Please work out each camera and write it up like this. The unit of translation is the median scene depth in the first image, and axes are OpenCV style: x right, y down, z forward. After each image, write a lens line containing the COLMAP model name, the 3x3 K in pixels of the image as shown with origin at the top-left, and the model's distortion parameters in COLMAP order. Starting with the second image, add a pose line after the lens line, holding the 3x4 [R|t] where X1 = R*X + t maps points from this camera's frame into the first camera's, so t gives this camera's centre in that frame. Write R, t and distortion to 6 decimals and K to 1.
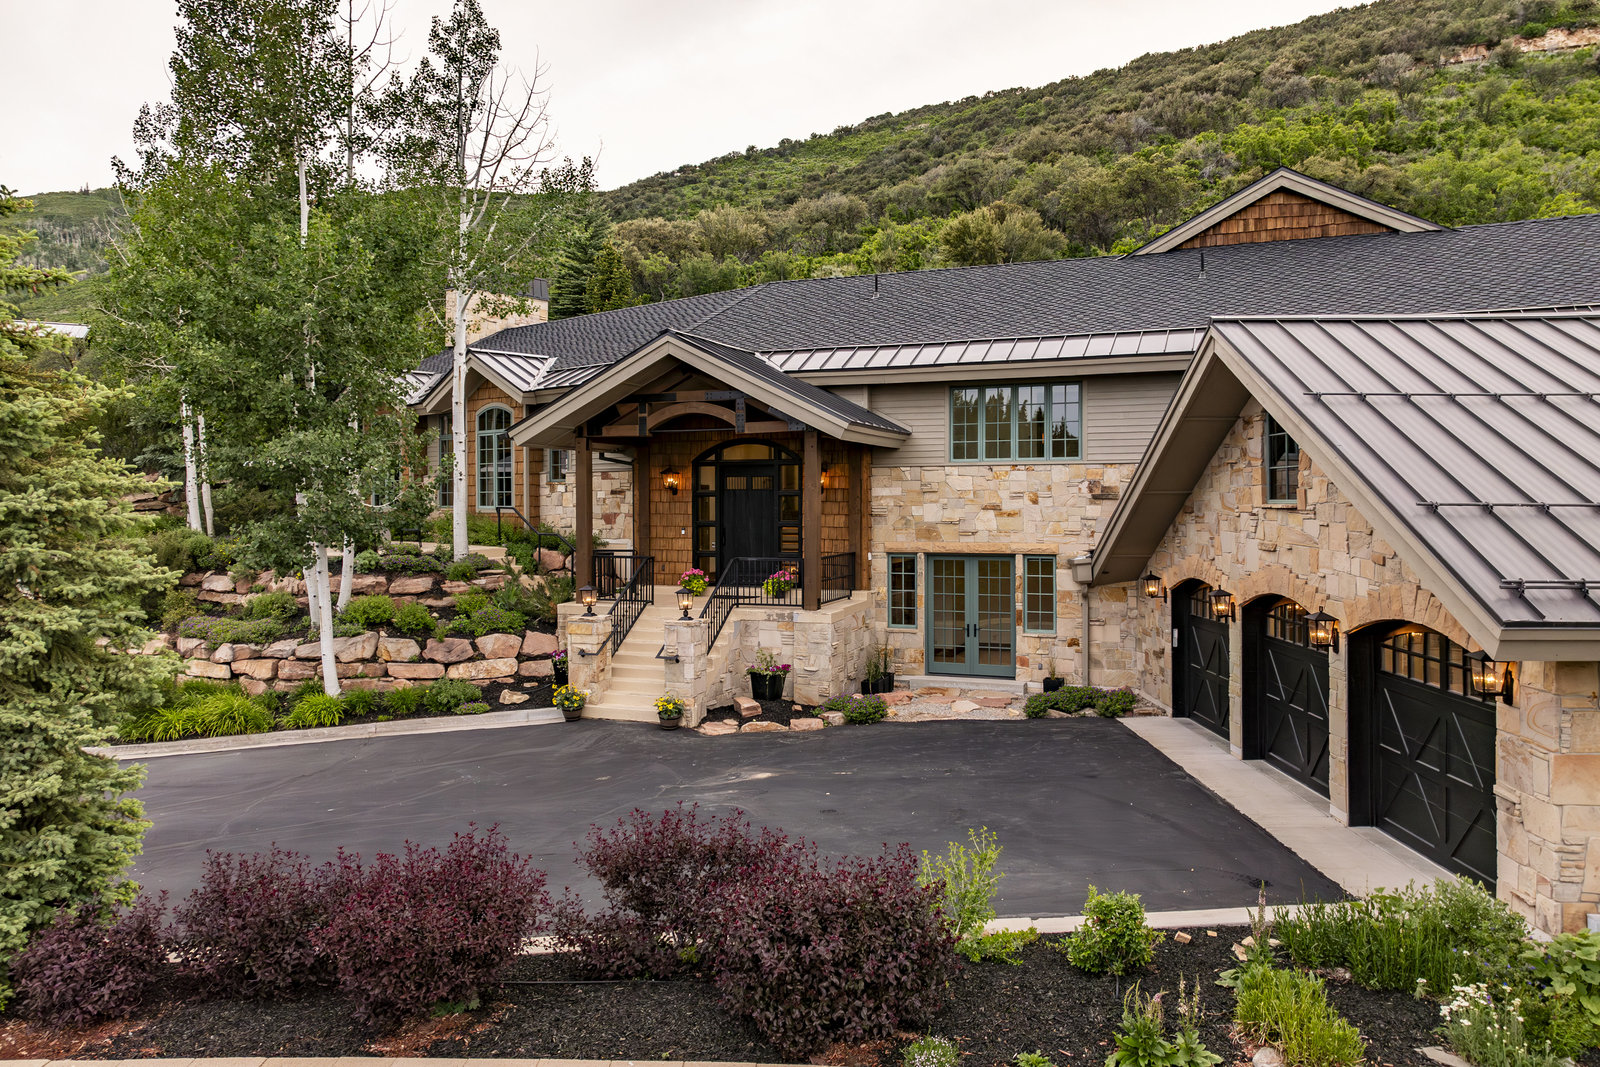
lens RADIAL K [[1134.0, 0, 803.1], [0, 1134.0, 513.7], [0, 0, 1]] dist [0.019430, -0.006939]
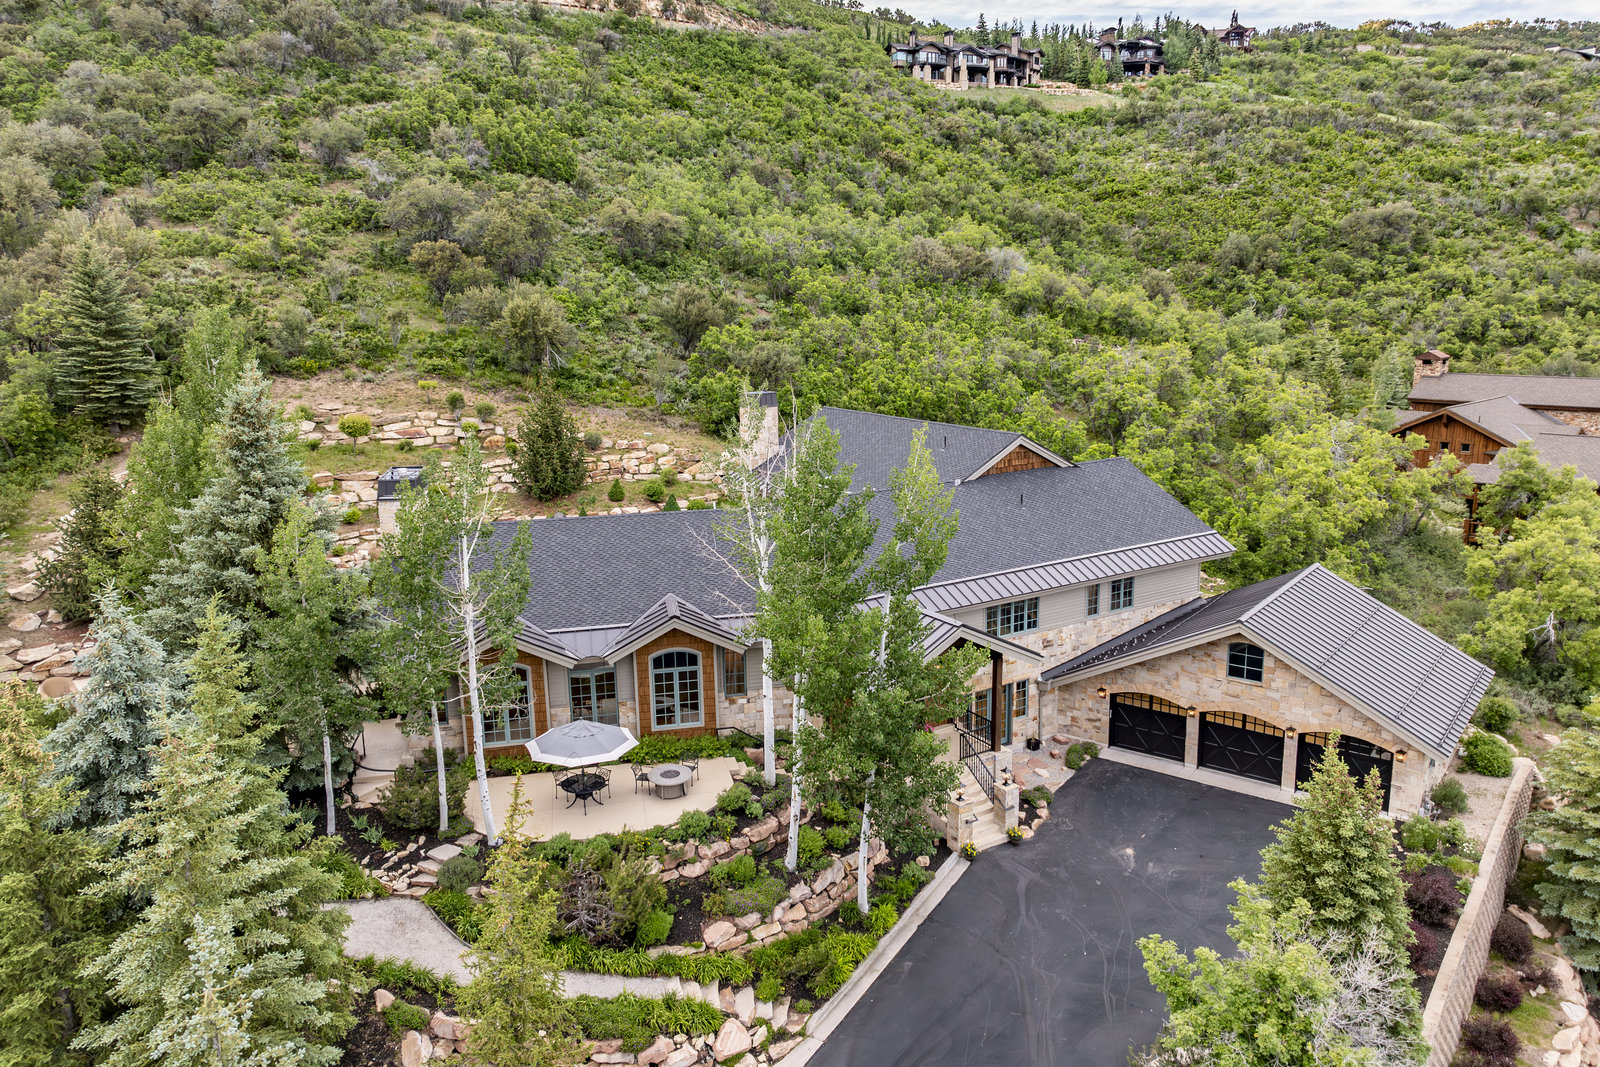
lens RADIAL K [[1118.8, 0, 794.5], [0, 1118.8, 532.2], [0, 0, 1]] dist [0.015211, -0.000498]
pose [[0.599785, -0.178580, 0.779979, -1.357967], [0.026976, 0.978736, 0.203343, -0.563326], [-0.799707, -0.100921, 0.591848, 0.195319]]
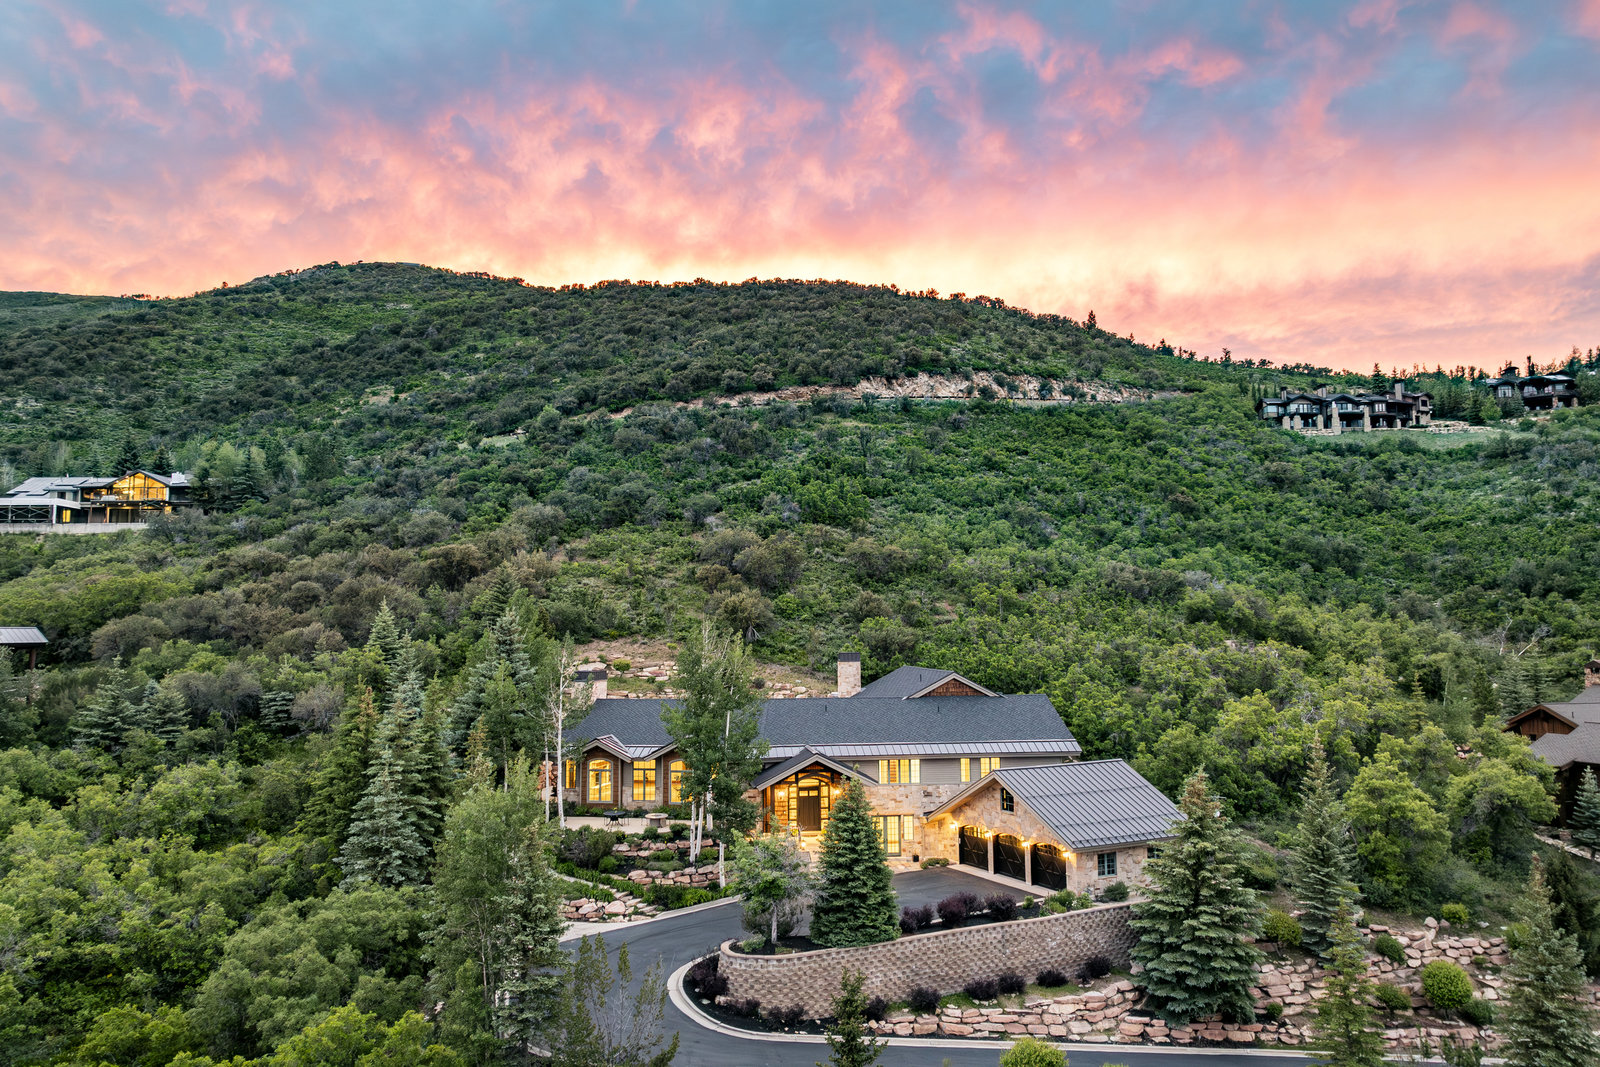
lens RADIAL K [[1124.7, 0, 800.0], [0, 1124.7, 533.5], [0, 0, 1]] dist [0.022283, -0.006365]
pose [[0.874678, 0.039494, 0.483092, -1.467182], [0.010851, 0.994830, -0.100977, -0.393547], [-0.484583, 0.093564, 0.869727, -1.506048]]
